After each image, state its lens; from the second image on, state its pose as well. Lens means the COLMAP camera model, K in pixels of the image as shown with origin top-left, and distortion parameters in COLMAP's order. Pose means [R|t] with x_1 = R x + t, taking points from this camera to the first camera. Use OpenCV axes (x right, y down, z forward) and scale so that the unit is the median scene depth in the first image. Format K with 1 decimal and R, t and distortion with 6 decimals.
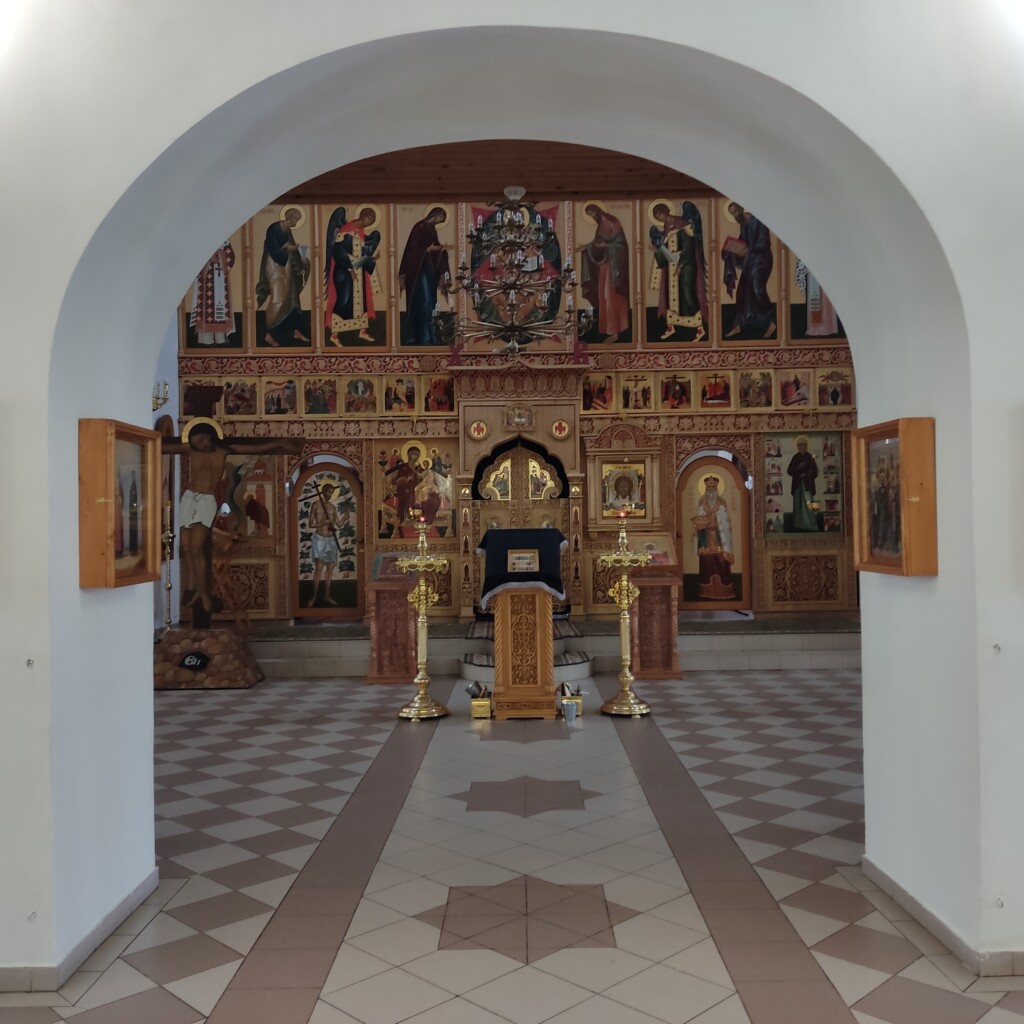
lens RADIAL K [[973.5, 0, 512.5], [0, 973.5, 512.9], [0, 0, 1]] dist [0.099225, 0.000000]
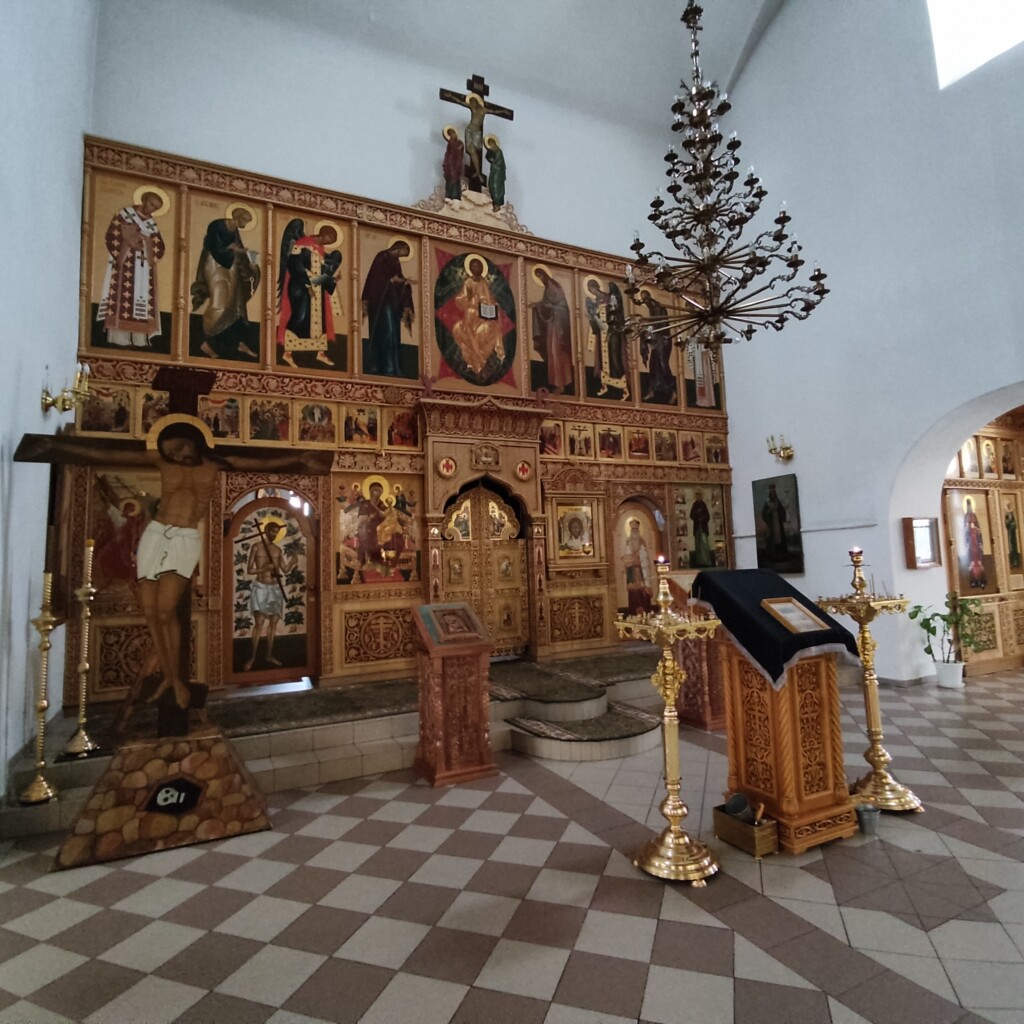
lens RADIAL K [[617.4, 0, 513.4], [0, 617.4, 501.2], [0, 0, 1]] dist [-0.003548, -0.000575]
pose [[0.899622, 0.026400, 0.435871, -0.237363], [0.013098, 0.996090, -0.087366, 0.002019], [-0.436474, 0.084305, 0.895759, 0.425630]]
